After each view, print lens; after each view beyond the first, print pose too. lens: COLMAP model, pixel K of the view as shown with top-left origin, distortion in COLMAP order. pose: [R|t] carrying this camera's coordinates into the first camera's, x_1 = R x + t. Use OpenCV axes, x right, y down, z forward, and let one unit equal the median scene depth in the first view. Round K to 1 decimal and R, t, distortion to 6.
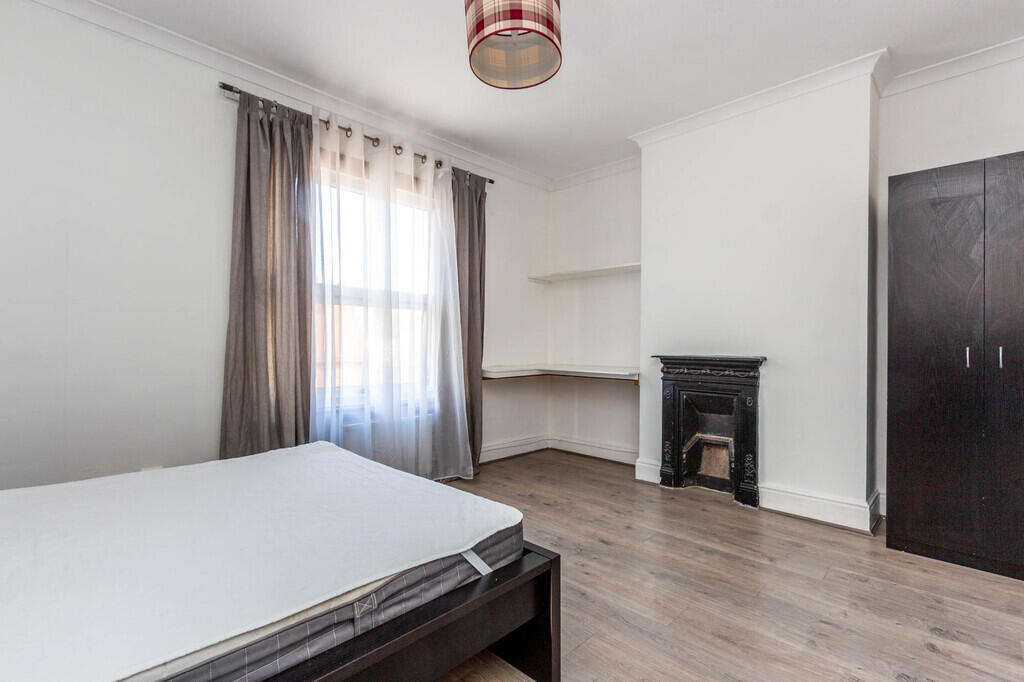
lens RADIAL K [[471.8, 0, 511.9], [0, 471.8, 344.6], [0, 0, 1]] dist [-0.002656, -0.000131]
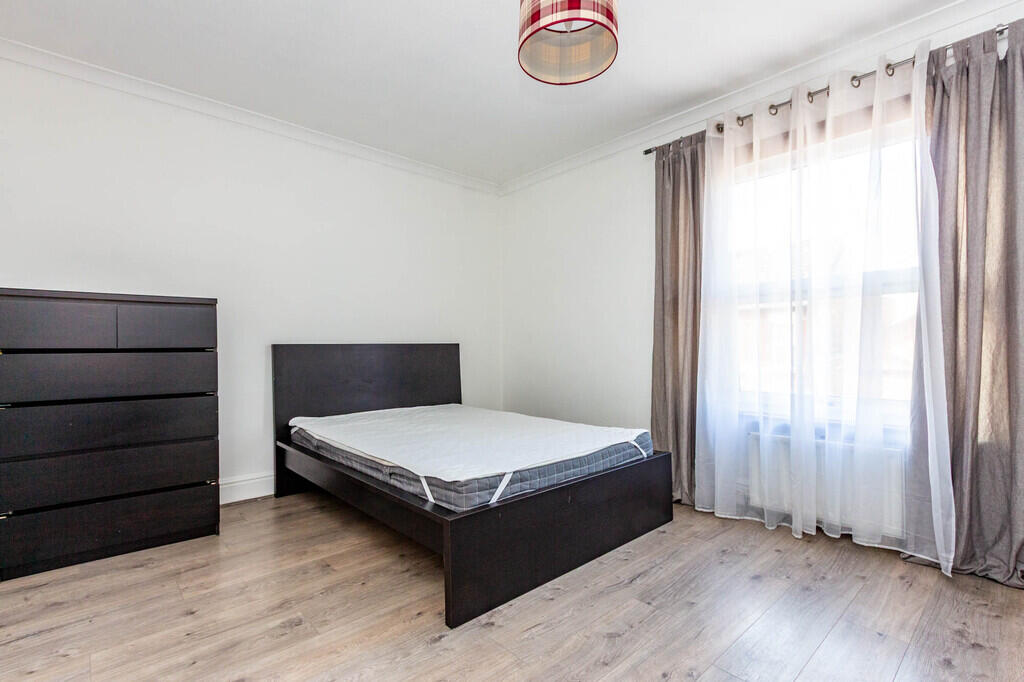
lens RADIAL K [[471.8, 0, 509.6], [0, 471.8, 357.1], [0, 0, 1]] dist [-0.002656, -0.000131]
pose [[-0.065457, 0.014657, -0.997748, 0.734532], [0.007547, 0.999871, 0.014193, 0.003762], [0.997827, -0.006601, -0.065559, 0.697594]]
